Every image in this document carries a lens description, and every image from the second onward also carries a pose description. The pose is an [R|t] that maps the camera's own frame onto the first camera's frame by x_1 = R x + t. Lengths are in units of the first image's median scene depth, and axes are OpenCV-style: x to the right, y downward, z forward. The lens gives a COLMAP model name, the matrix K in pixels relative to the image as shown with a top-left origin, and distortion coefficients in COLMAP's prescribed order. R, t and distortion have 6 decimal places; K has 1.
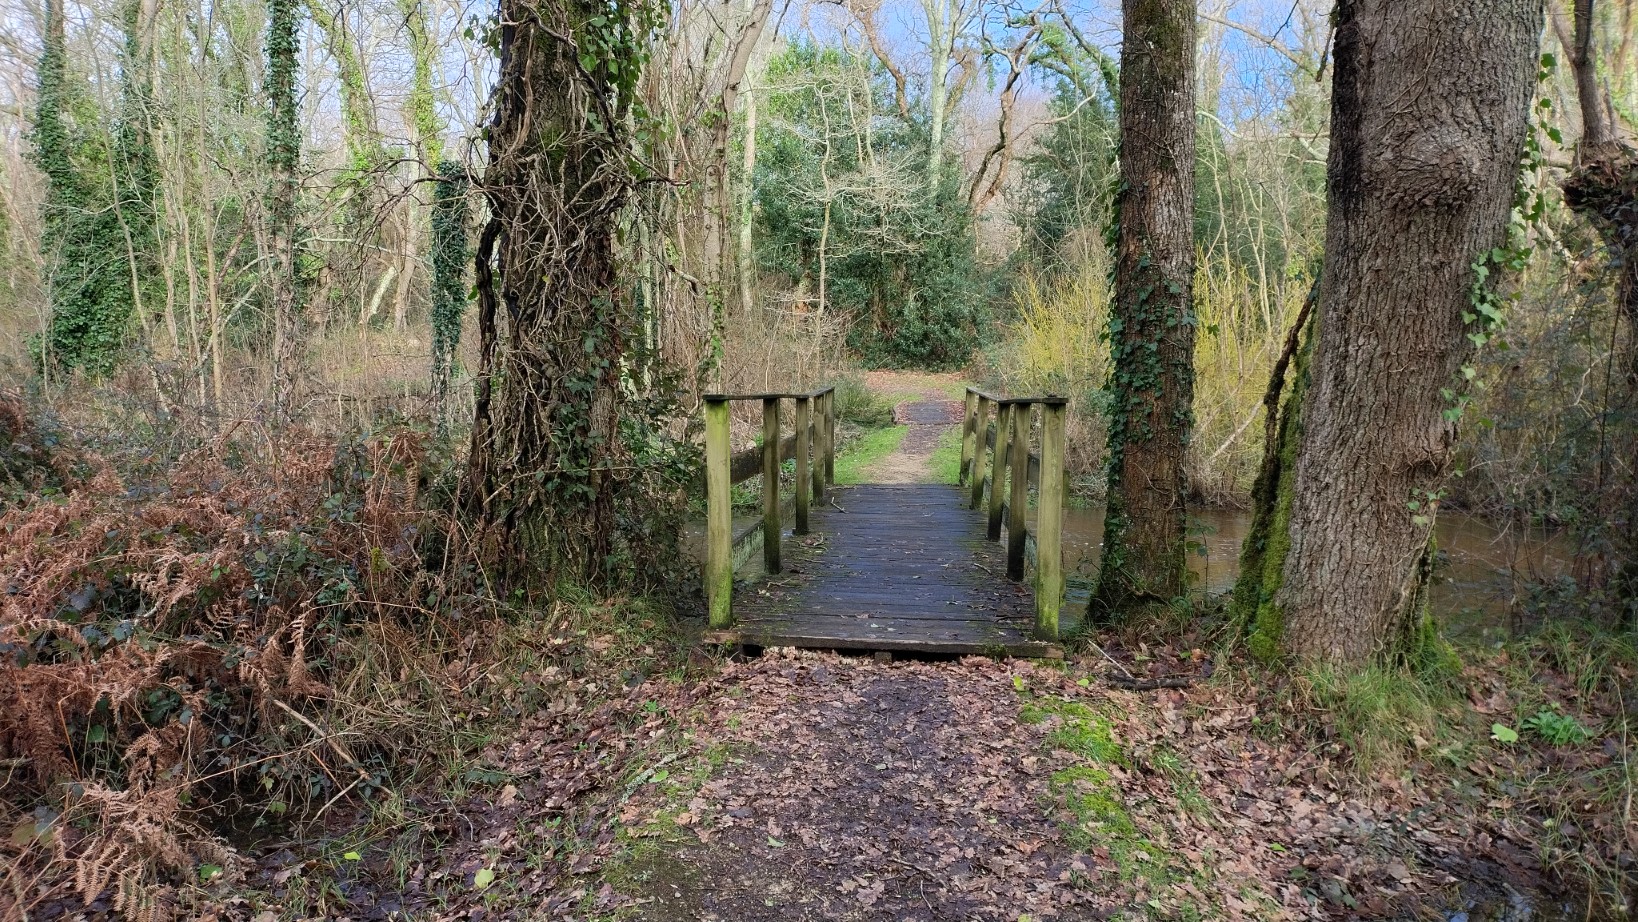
lens RADIAL K [[1197.1, 0, 815.5], [0, 1197.1, 461.7], [0, 0, 1]] dist [0.002762, 0.000112]
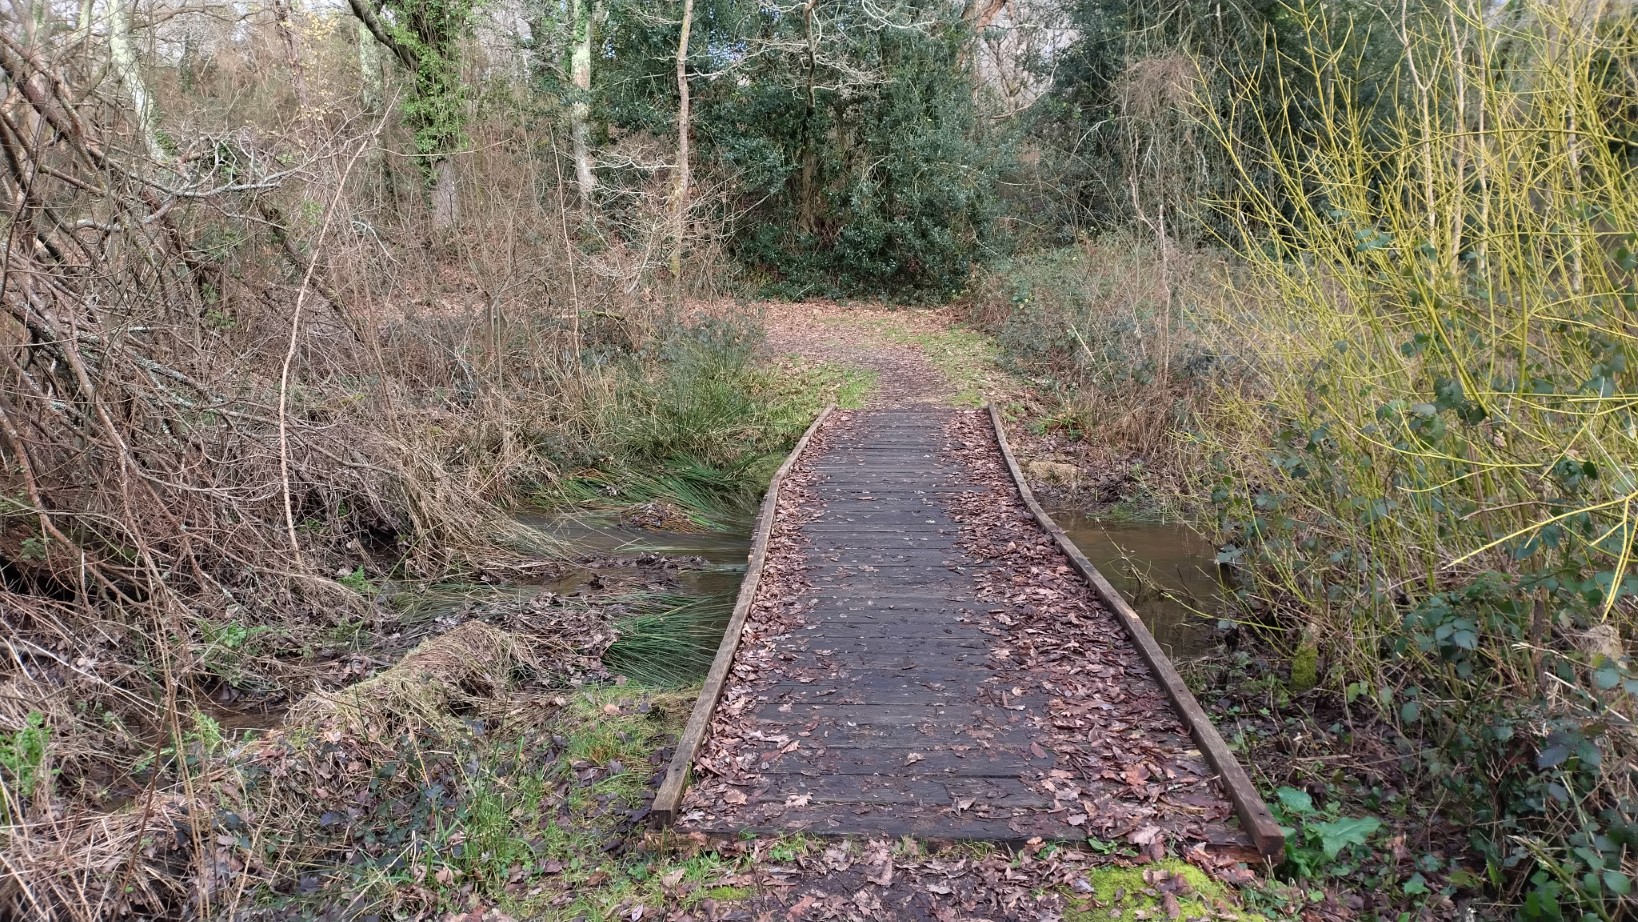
lens RADIAL K [[1197.1, 0, 823.6], [0, 1197.1, 461.4], [0, 0, 1]] dist [0.002762, 0.000112]
pose [[0.999398, 0.003692, 0.034499, 0.041748], [-0.006262, 0.997189, 0.074663, -0.043337], [-0.034127, -0.074834, 0.996612, 0.426895]]
